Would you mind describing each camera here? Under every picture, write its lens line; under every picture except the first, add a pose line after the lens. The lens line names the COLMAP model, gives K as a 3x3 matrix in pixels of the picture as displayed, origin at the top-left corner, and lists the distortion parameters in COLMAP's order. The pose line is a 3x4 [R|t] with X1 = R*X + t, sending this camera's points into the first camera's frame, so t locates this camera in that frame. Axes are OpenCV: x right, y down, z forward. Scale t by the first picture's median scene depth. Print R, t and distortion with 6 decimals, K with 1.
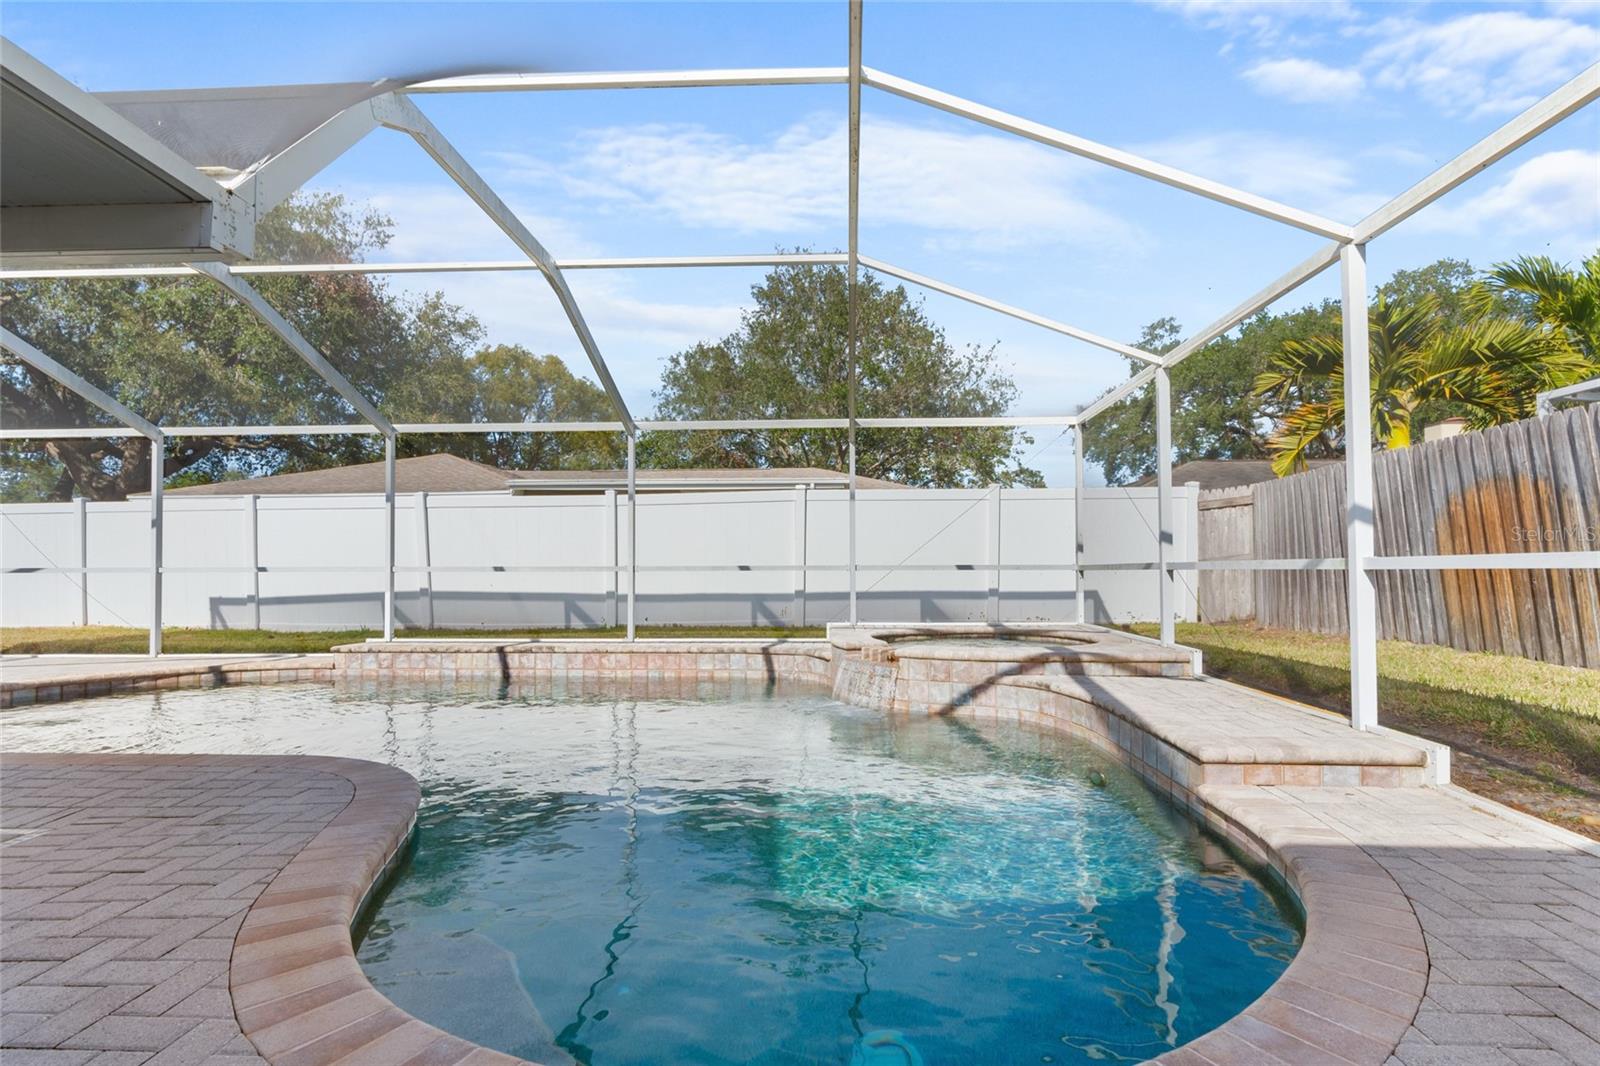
lens RADIAL K [[733.0, 0, 807.3], [0, 733.0, 555.3], [0, 0, 1]] dist [-0.008505, 0.001249]
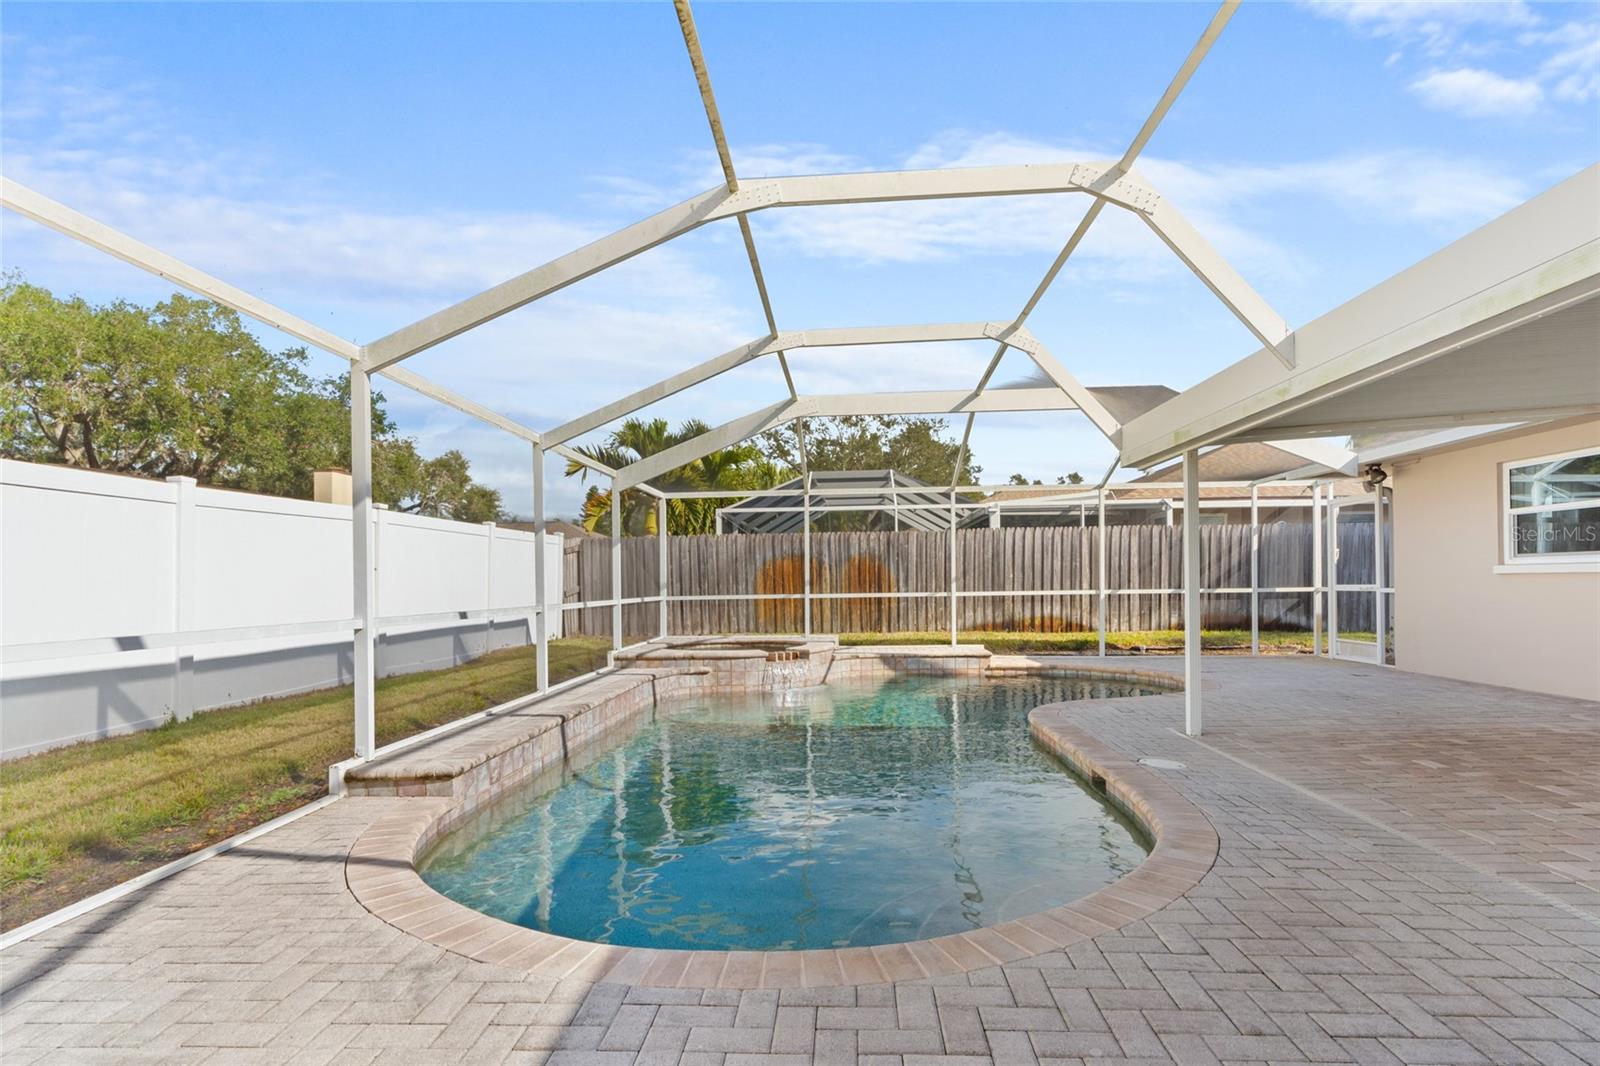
lens RADIAL K [[799.1, 0, 801.7], [0, 799.1, 580.4], [0, 0, 1]] dist [-0.005857, 0.000120]
pose [[0.019851, 0.004297, 0.999794, -1.265958], [-0.003478, 0.999985, -0.004229, -0.013801], [-0.999797, -0.003393, 0.019865, 0.737734]]
